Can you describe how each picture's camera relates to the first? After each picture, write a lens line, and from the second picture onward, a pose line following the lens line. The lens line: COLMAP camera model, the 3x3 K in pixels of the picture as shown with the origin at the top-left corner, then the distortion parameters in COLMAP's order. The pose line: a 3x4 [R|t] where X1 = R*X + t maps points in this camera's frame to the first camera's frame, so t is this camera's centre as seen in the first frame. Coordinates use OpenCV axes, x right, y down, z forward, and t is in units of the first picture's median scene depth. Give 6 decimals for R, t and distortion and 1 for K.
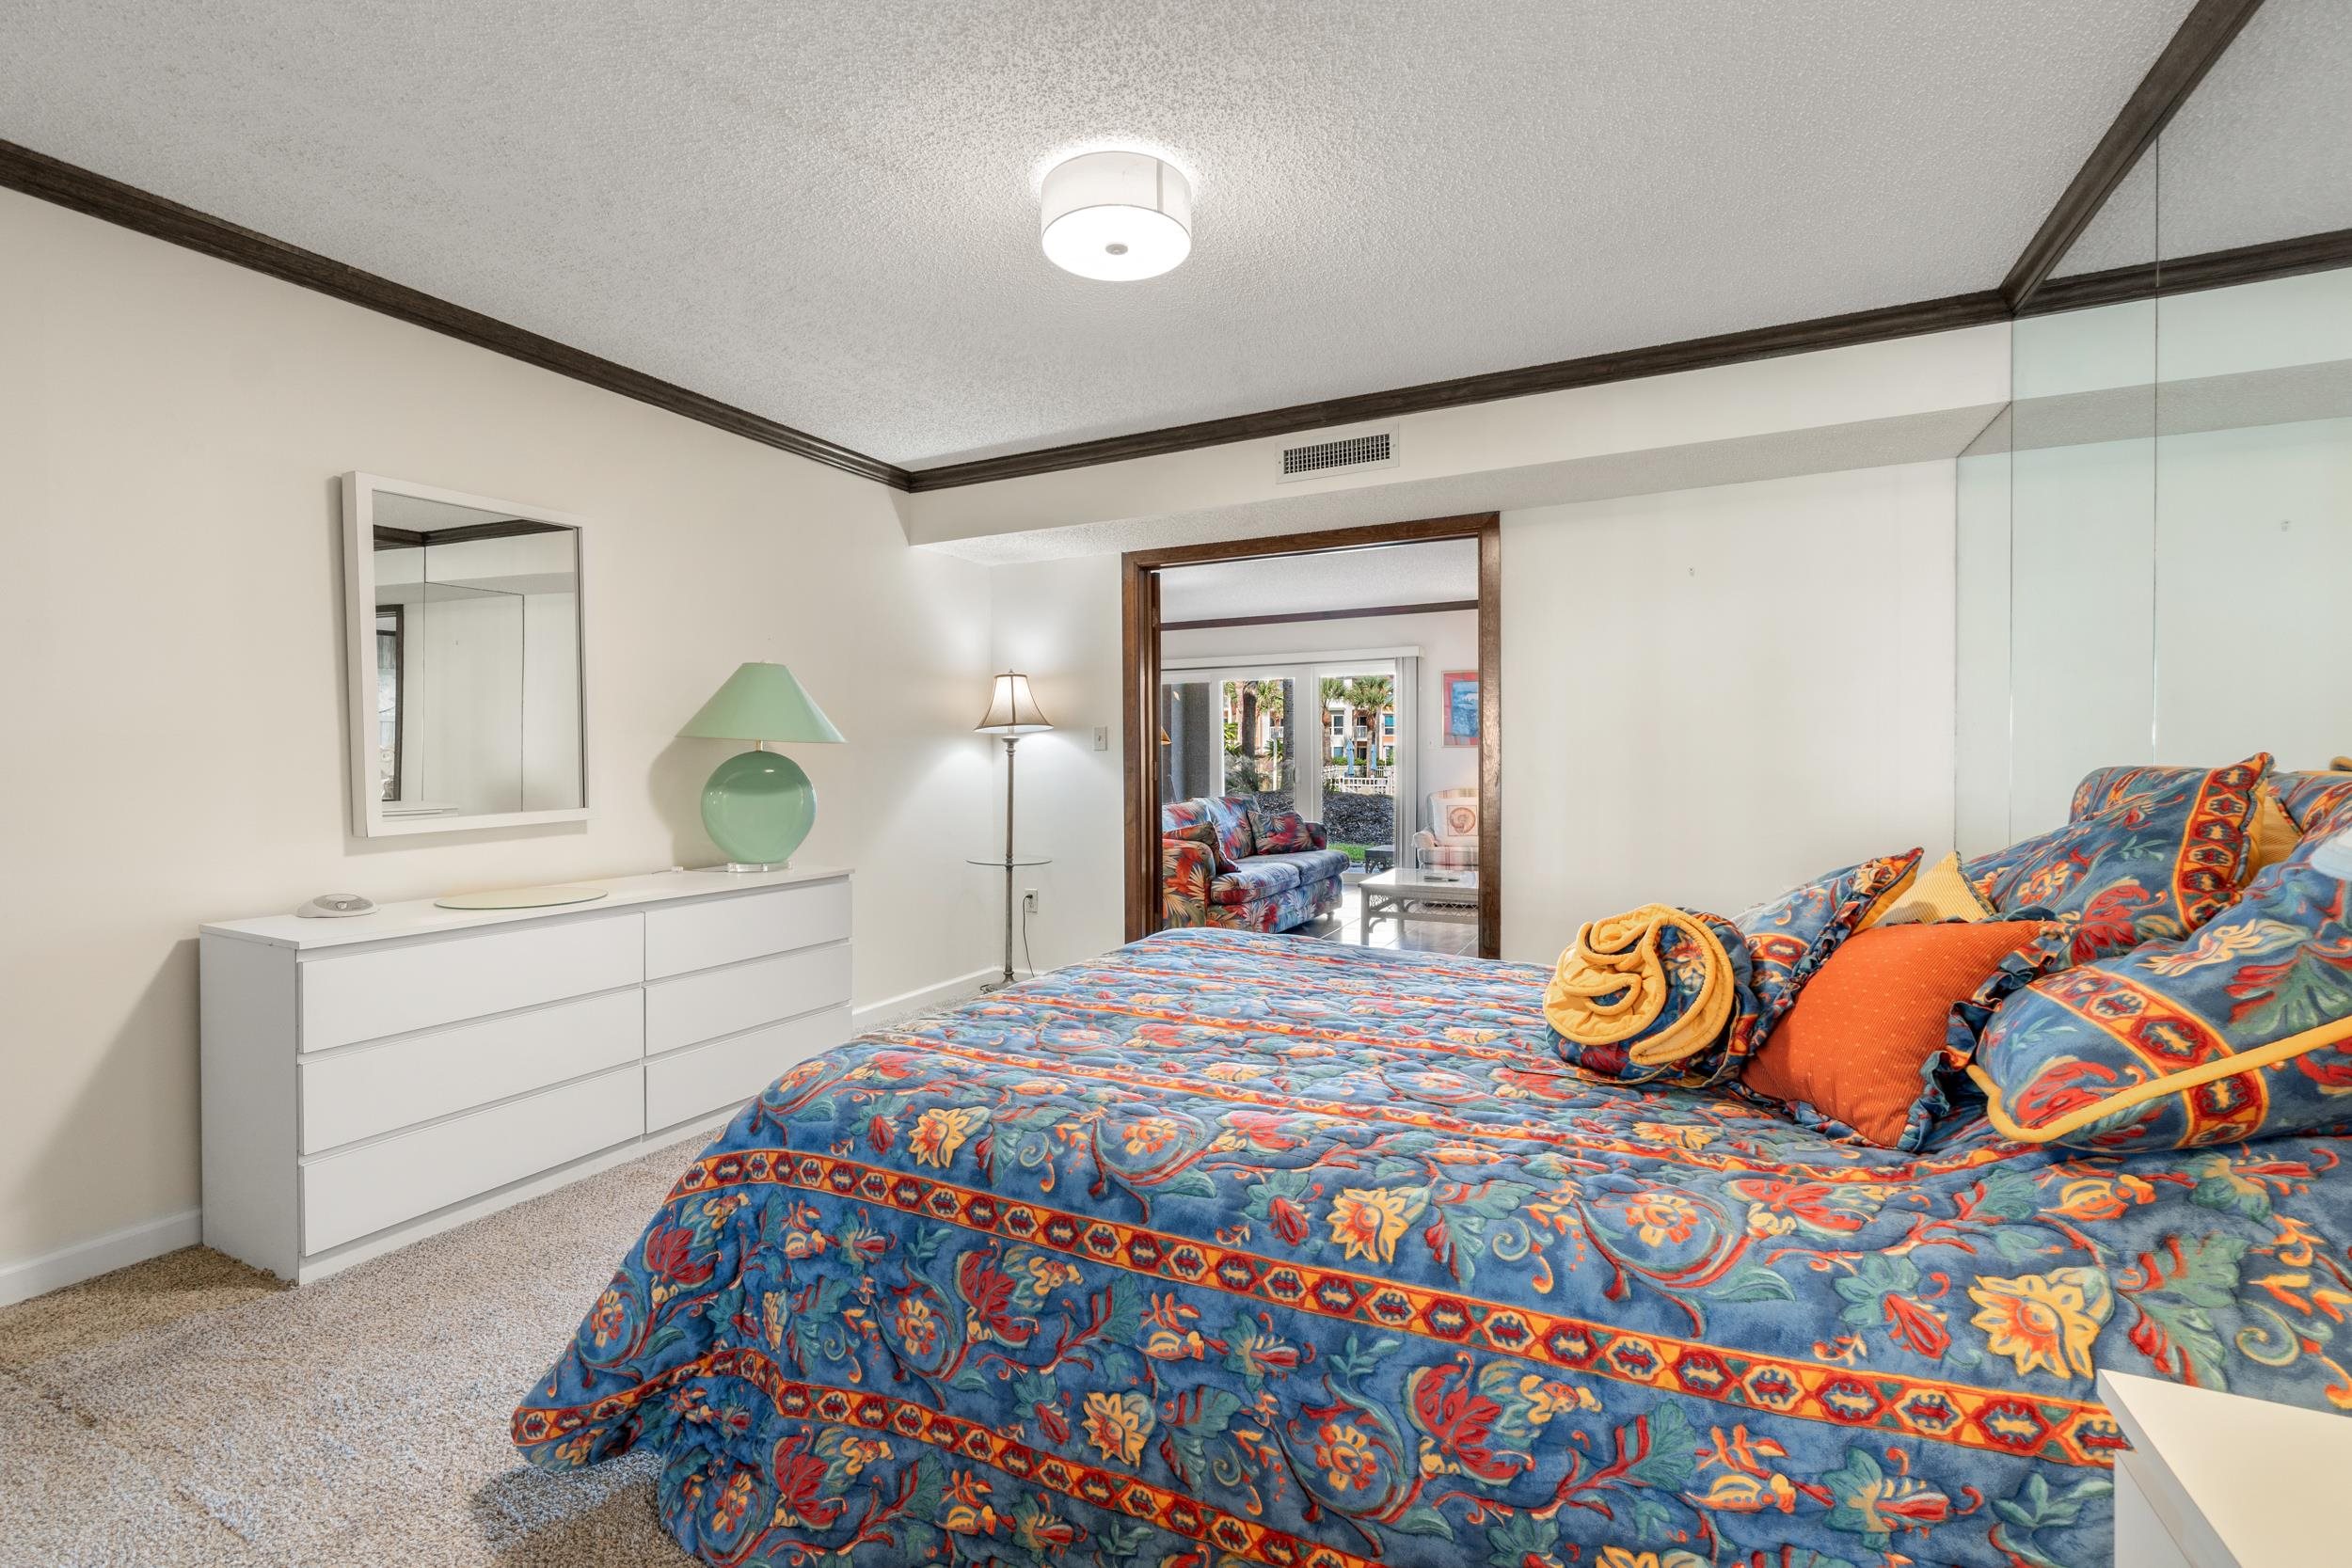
lens RADIAL K [[1050.8, 0, 1177.9], [0, 1050.8, 762.8], [0, 0, 1]] dist [-0.001103, 0.000269]
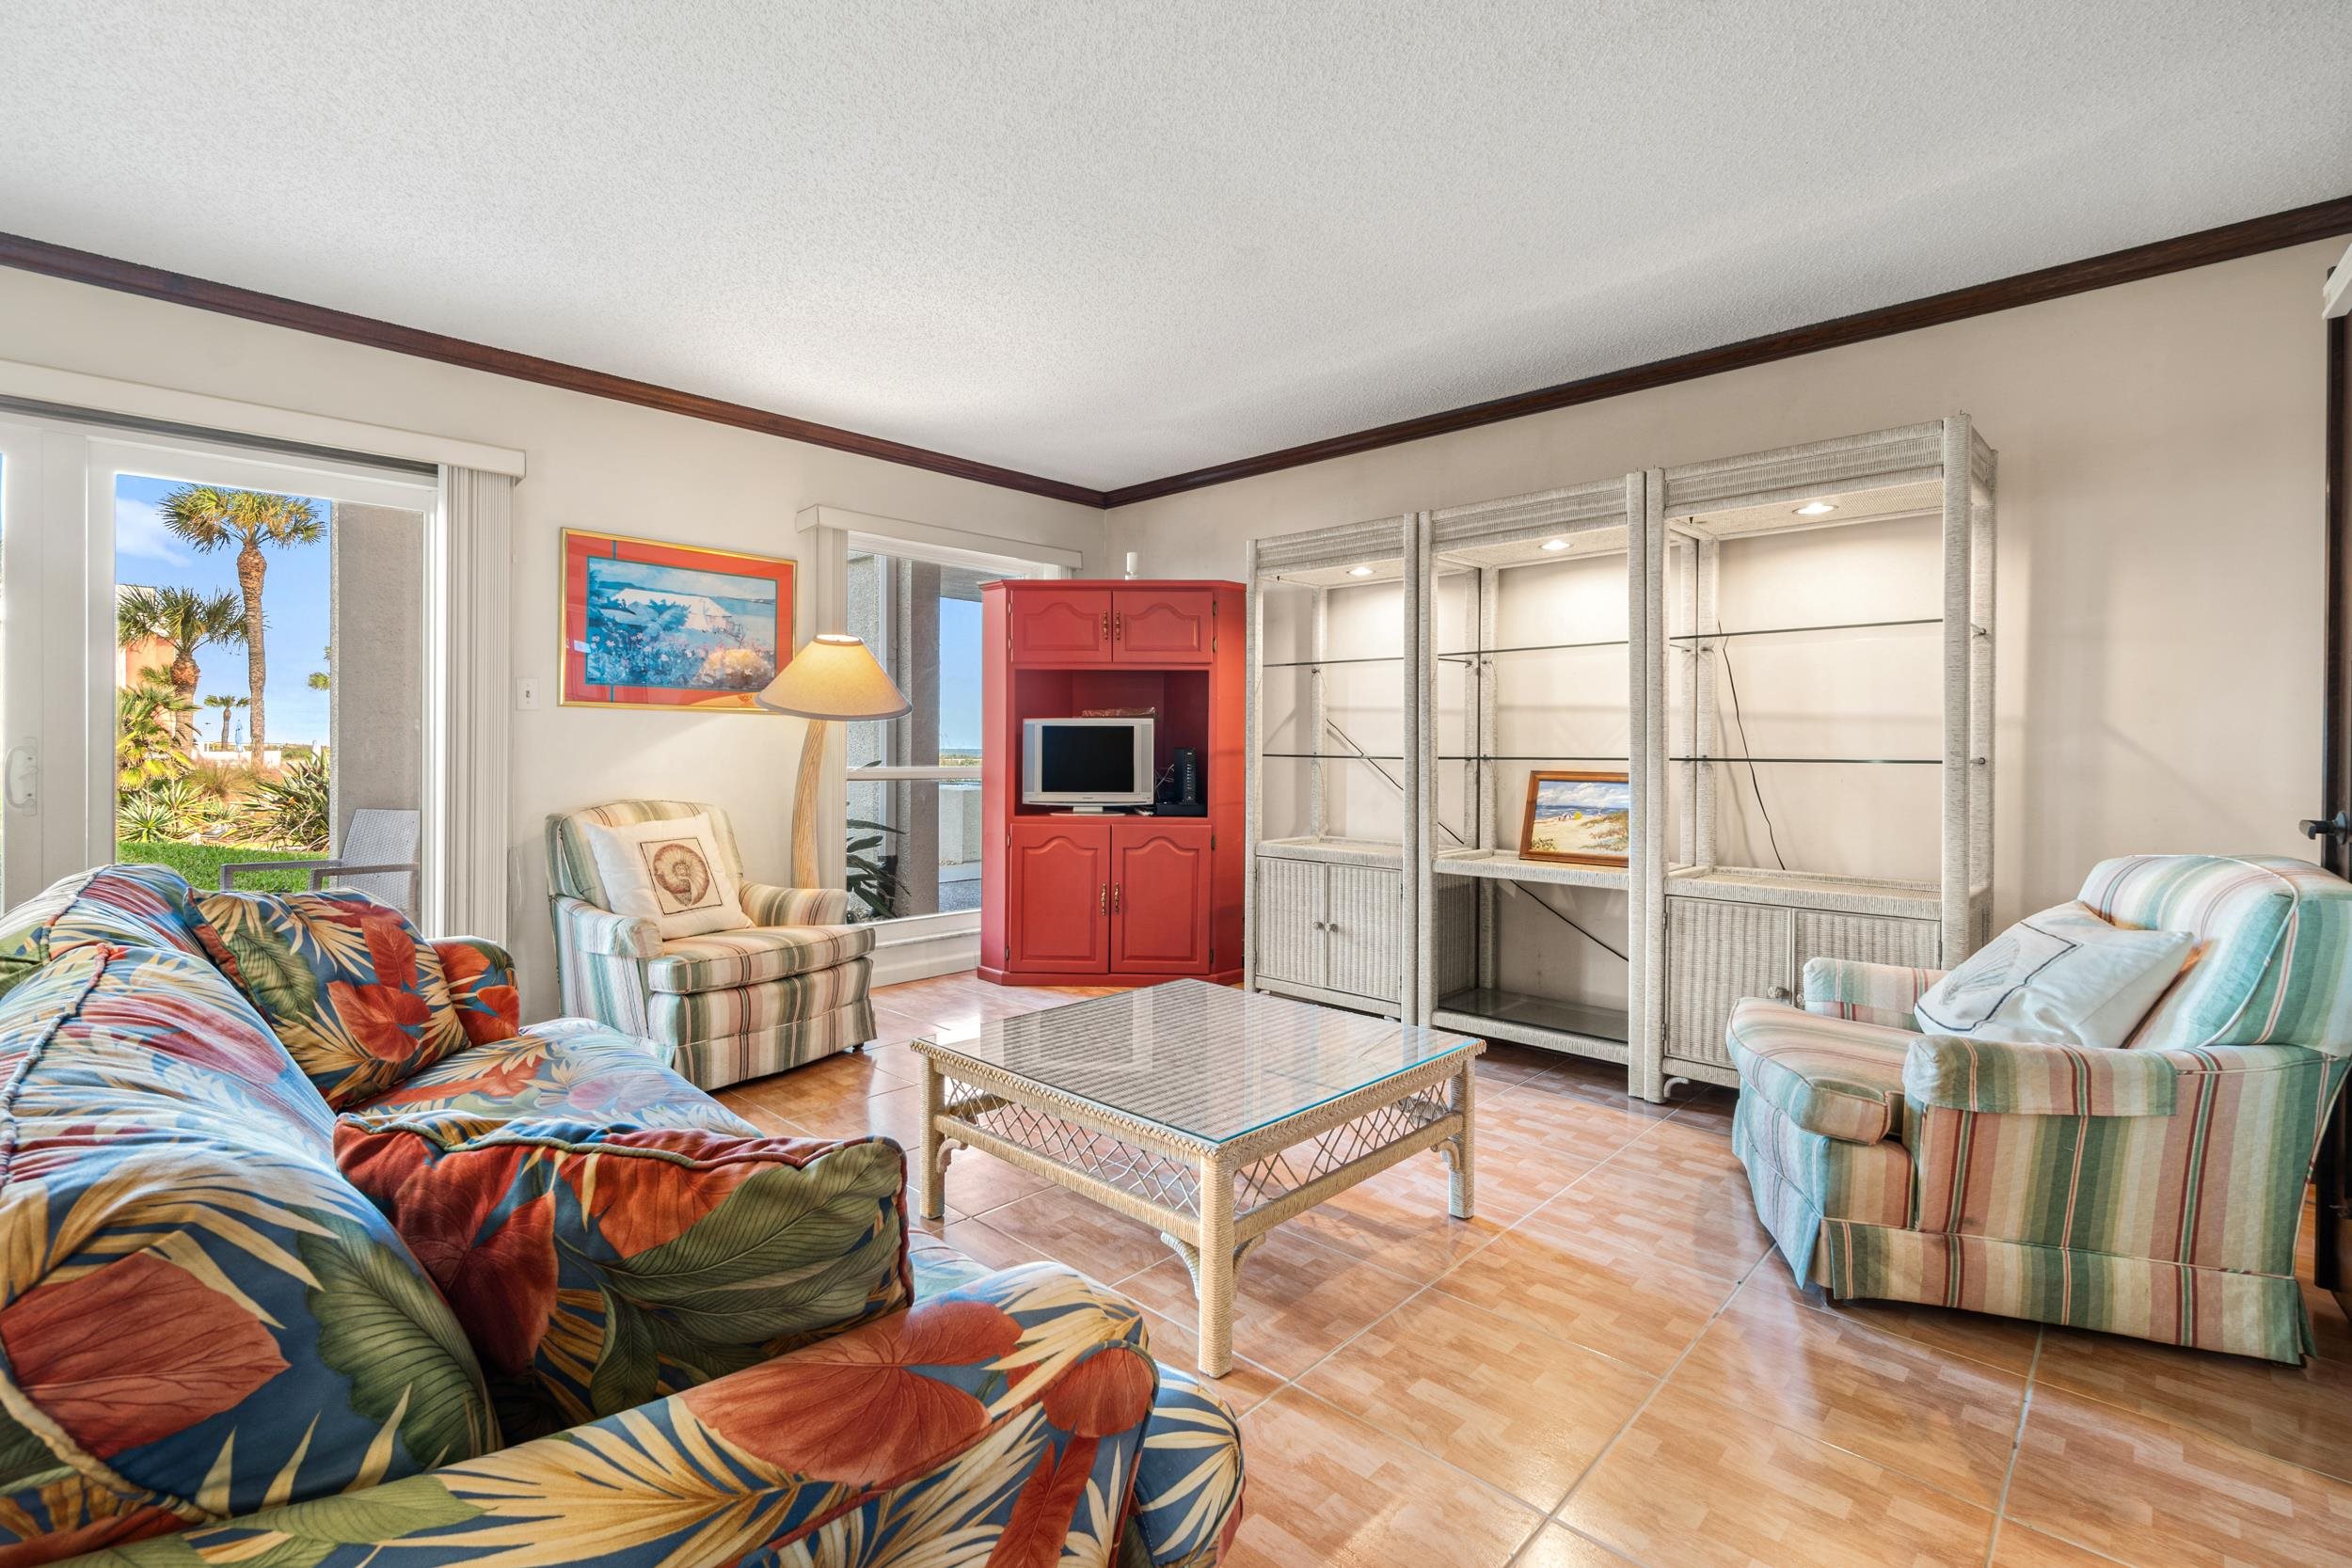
lens RADIAL K [[1036.1, 0, 1184.4], [0, 1036.1, 753.5], [0, 0, 1]] dist [-0.005035, -0.000225]
pose [[0.312381, 0.004356, 0.949947, -0.059213], [-0.000305, 0.999990, -0.004486, 0.006981], [-0.949957, 0.001112, 0.312379, 0.623438]]
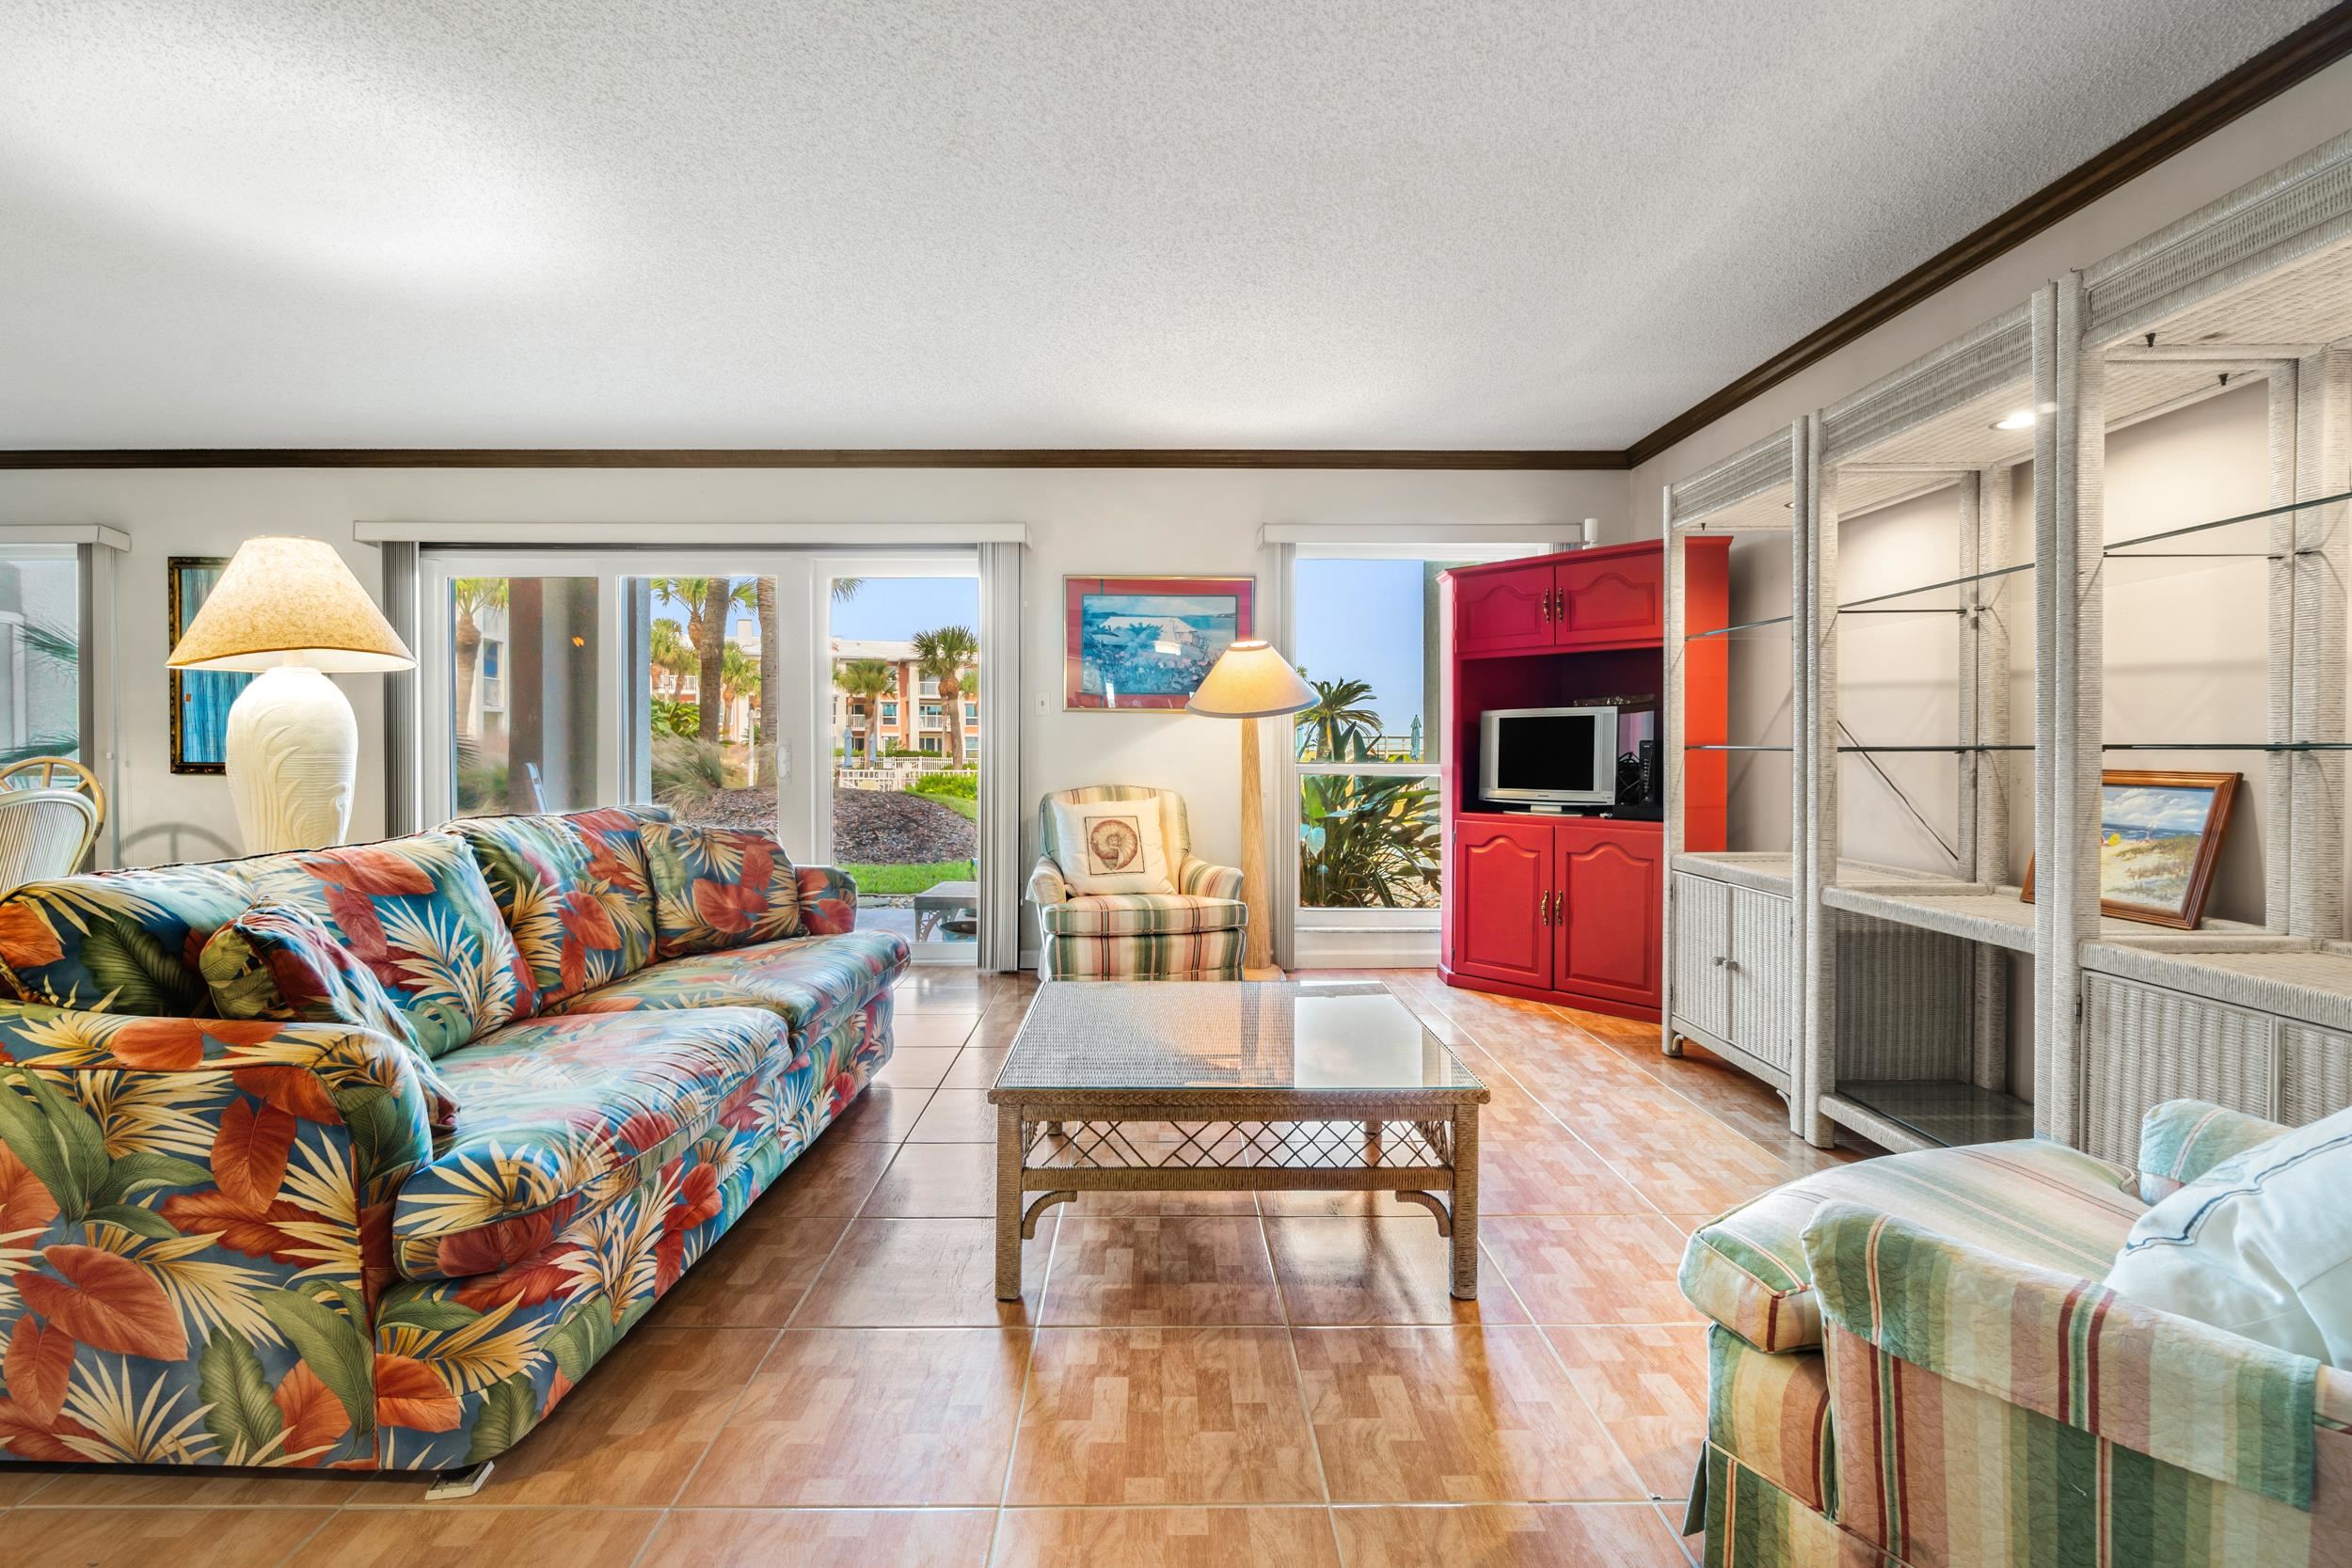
lens RADIAL K [[1050.8, 0, 1177.9], [0, 1050.8, 762.8], [0, 0, 1]] dist [-0.001103, 0.000269]
pose [[0.890197, 0.000404, 0.455575, 0.053985], [-0.003019, 0.999983, 0.005012, 0.010027], [-0.455566, -0.005837, 0.890183, 0.475720]]
